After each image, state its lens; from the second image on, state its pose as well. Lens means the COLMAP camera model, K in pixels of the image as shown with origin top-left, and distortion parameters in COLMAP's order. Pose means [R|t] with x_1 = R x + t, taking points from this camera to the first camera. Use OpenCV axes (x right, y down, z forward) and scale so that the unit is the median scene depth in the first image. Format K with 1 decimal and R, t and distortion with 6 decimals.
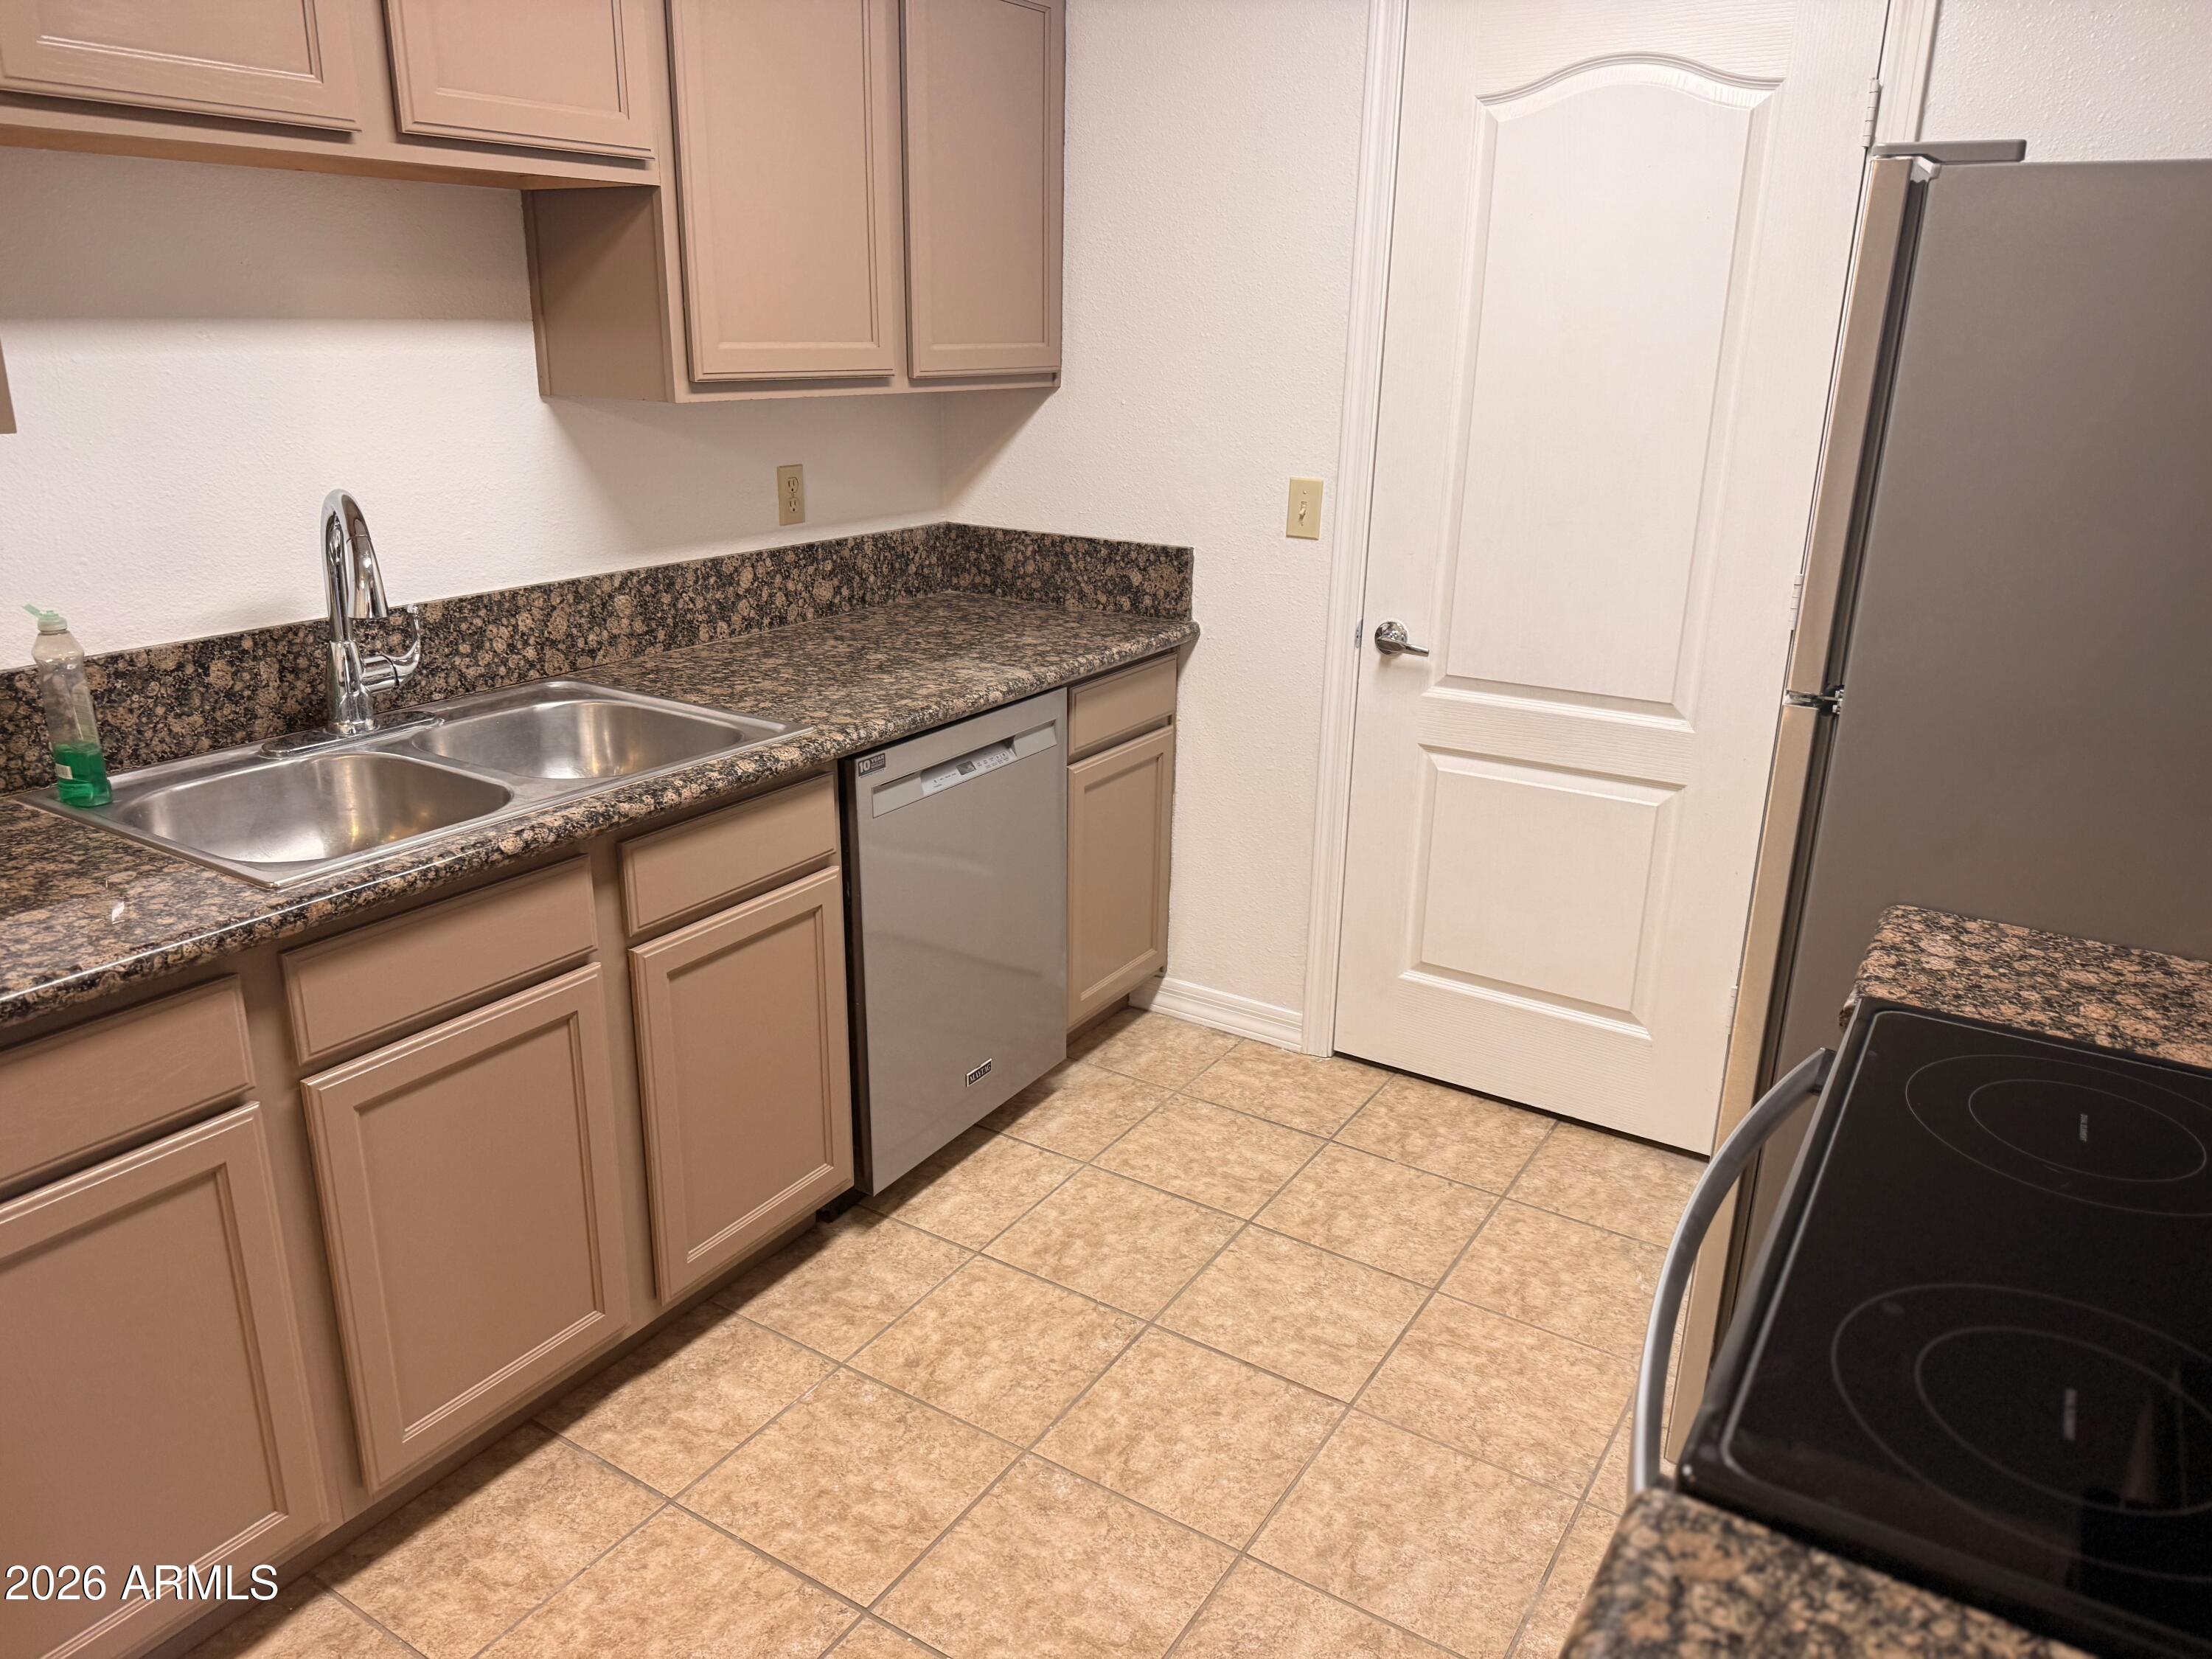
lens RADIAL K [[1554.6, 0, 1095.4], [0, 1554.6, 827.0], [0, 0, 1]] dist [0.002950, -0.004644]
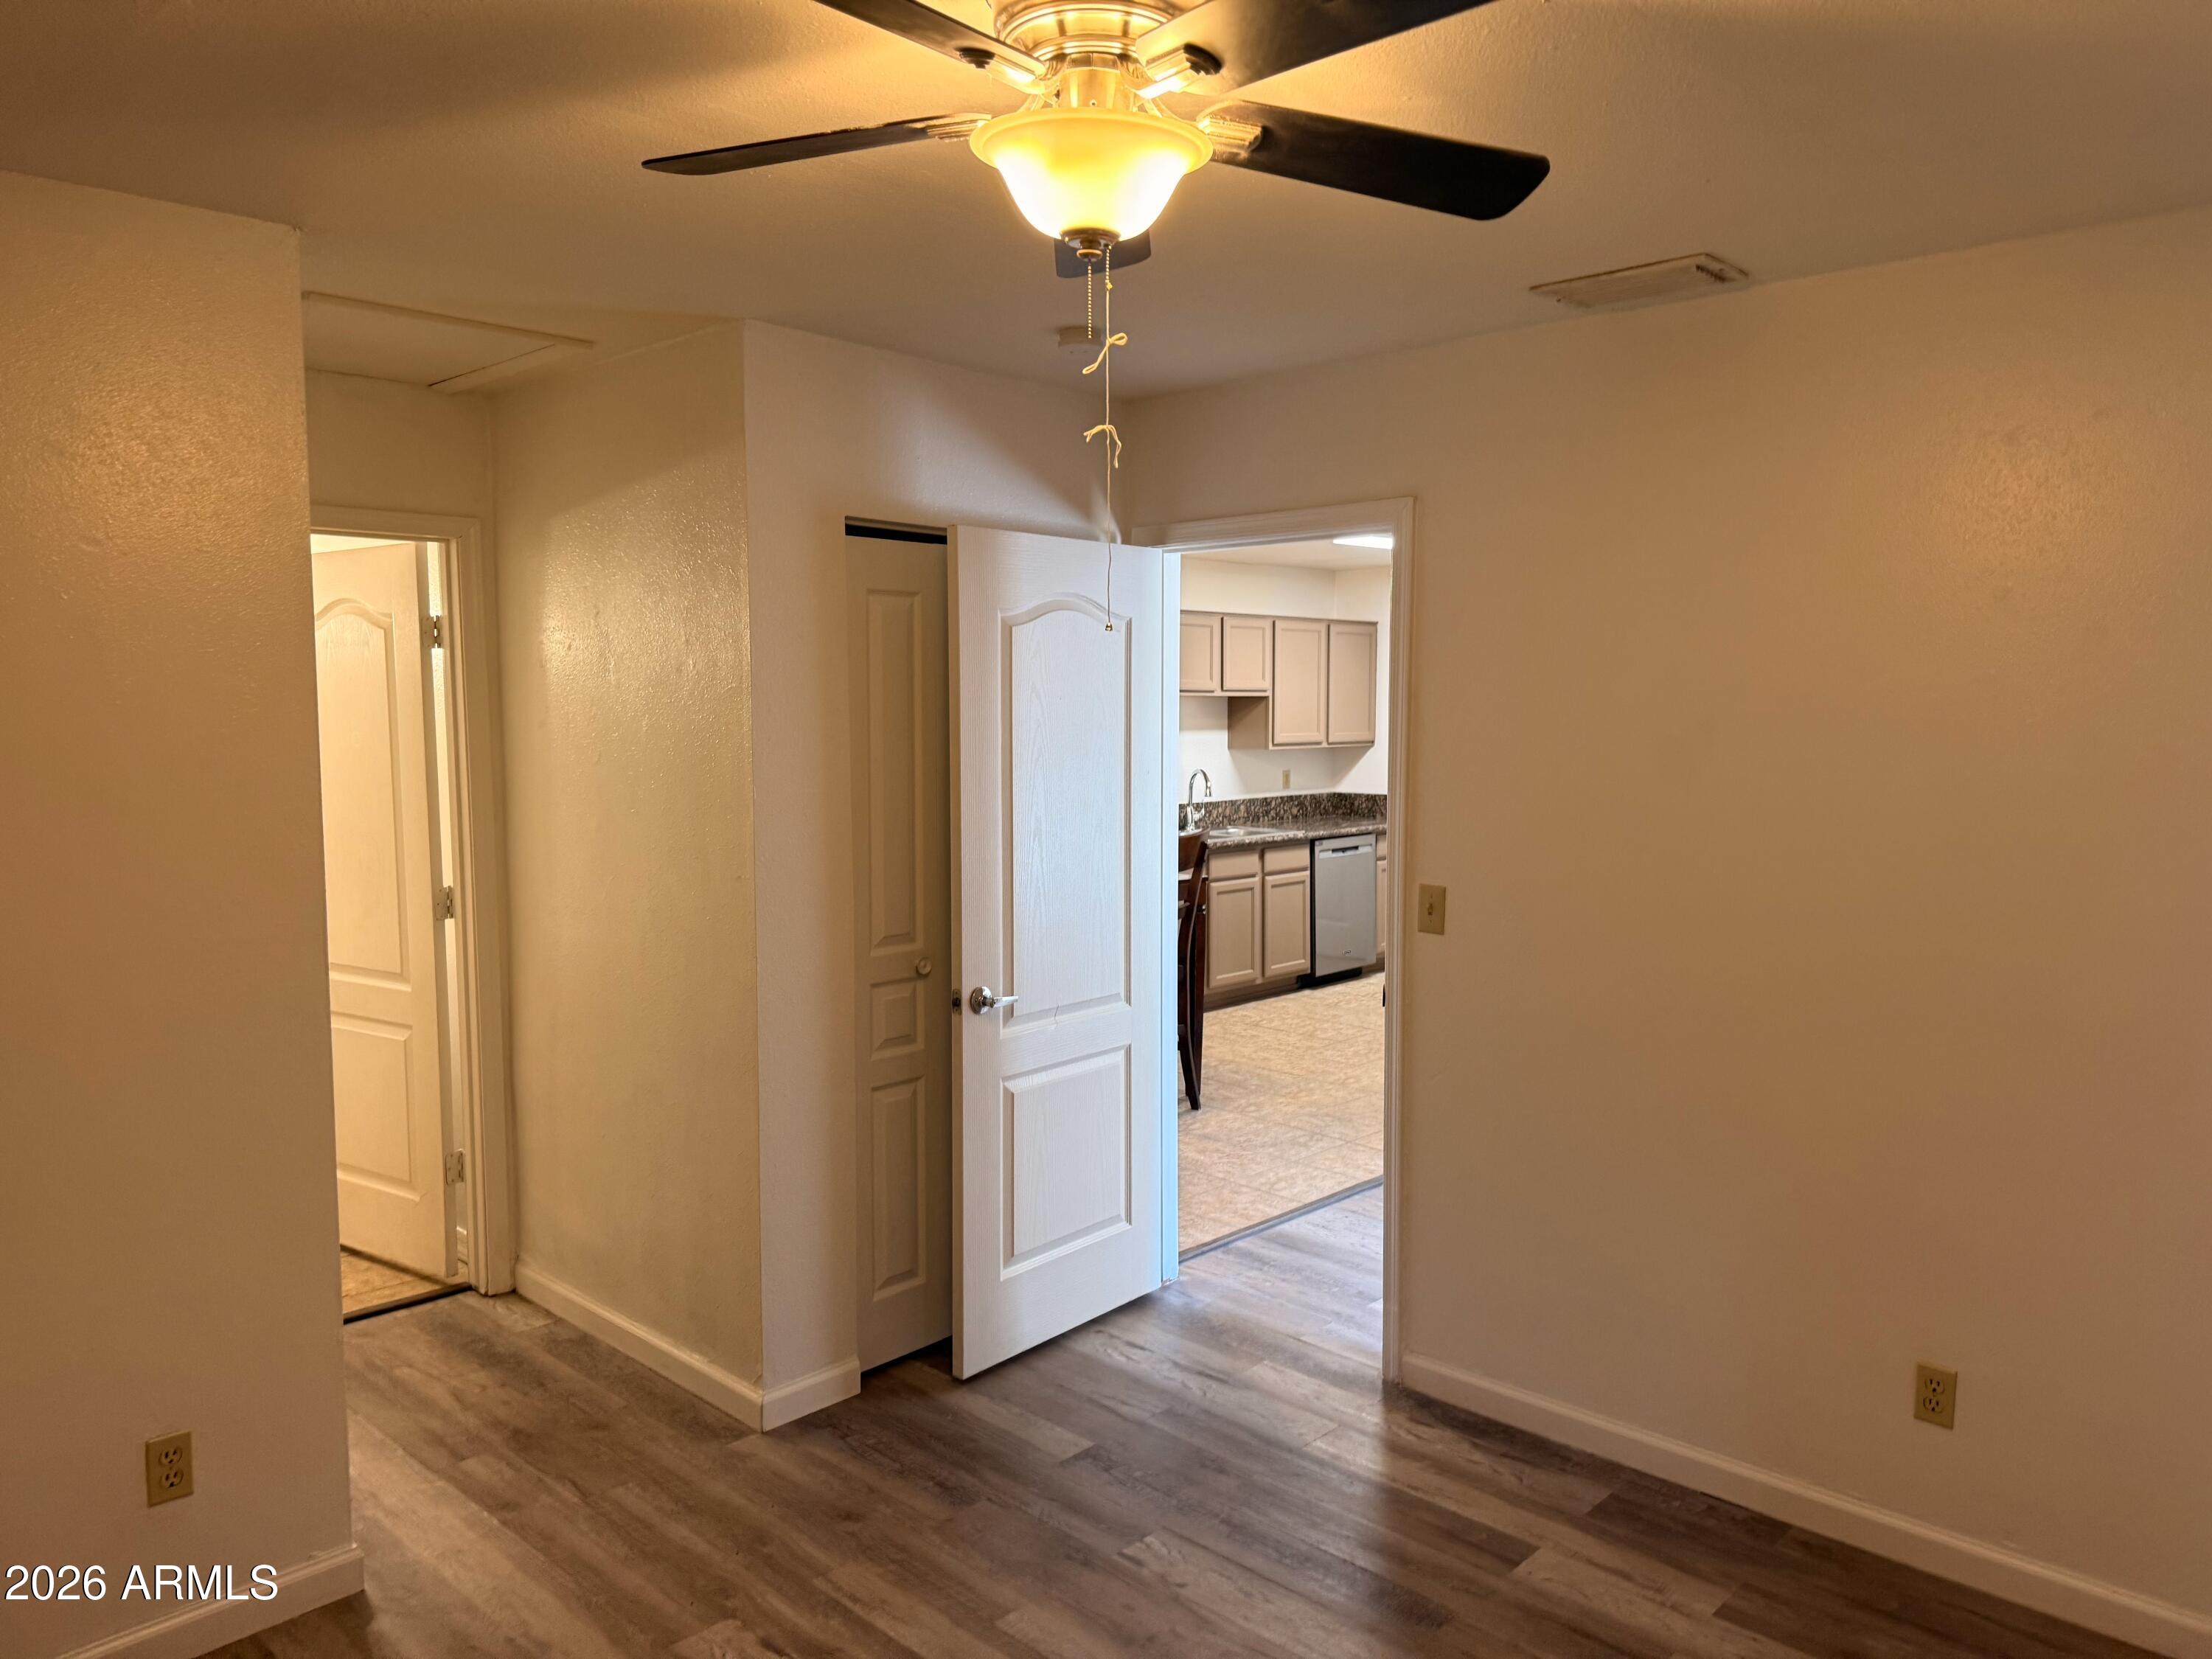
lens RADIAL K [[1554.6, 0, 1110.6], [0, 1554.6, 828.9], [0, 0, 1]] dist [0.002950, -0.004644]
pose [[0.978763, -0.003376, -0.204965, 0.124242], [-0.043682, 0.973466, -0.224625, 0.753360], [0.200285, 0.228808, 0.952645, -2.541198]]
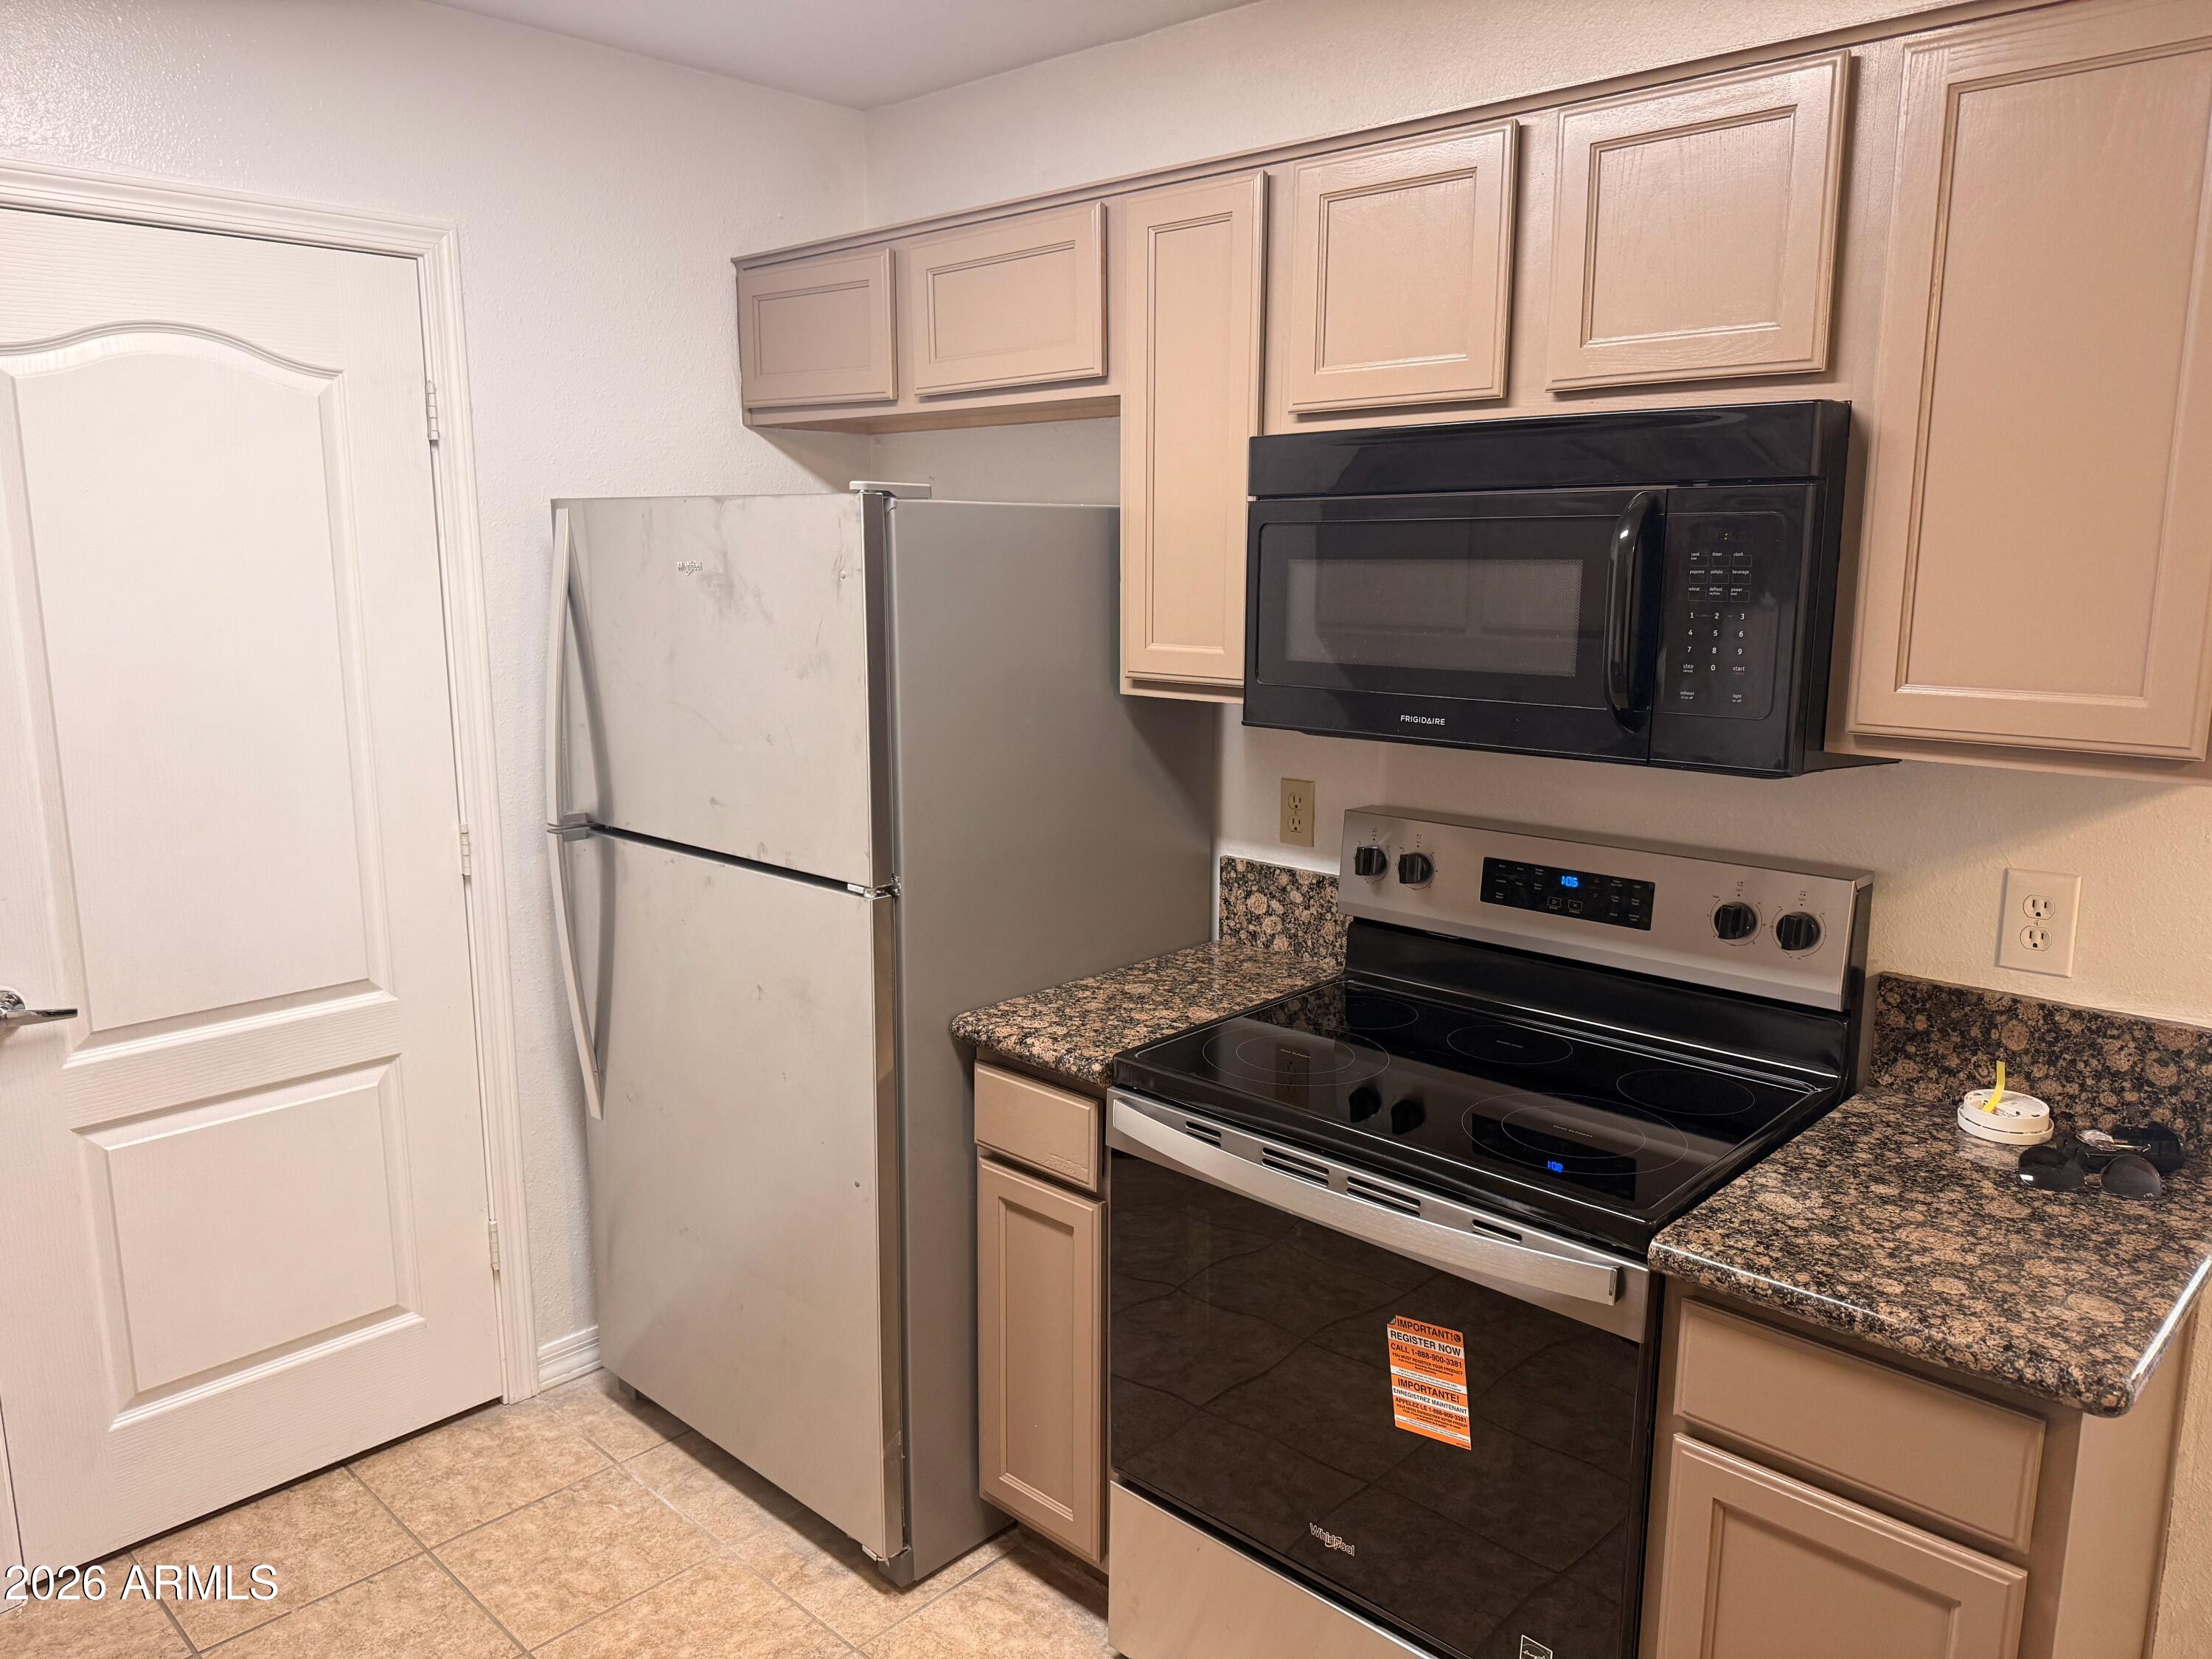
lens RADIAL K [[1554.6, 0, 1098.7], [0, 1554.6, 830.7], [0, 0, 1]] dist [0.002950, -0.004644]
pose [[0.189413, -0.188488, 0.963636, -0.500518], [0.312523, 0.941937, 0.122814, -0.156468], [-0.930834, 0.277896, 0.237322, 0.357760]]
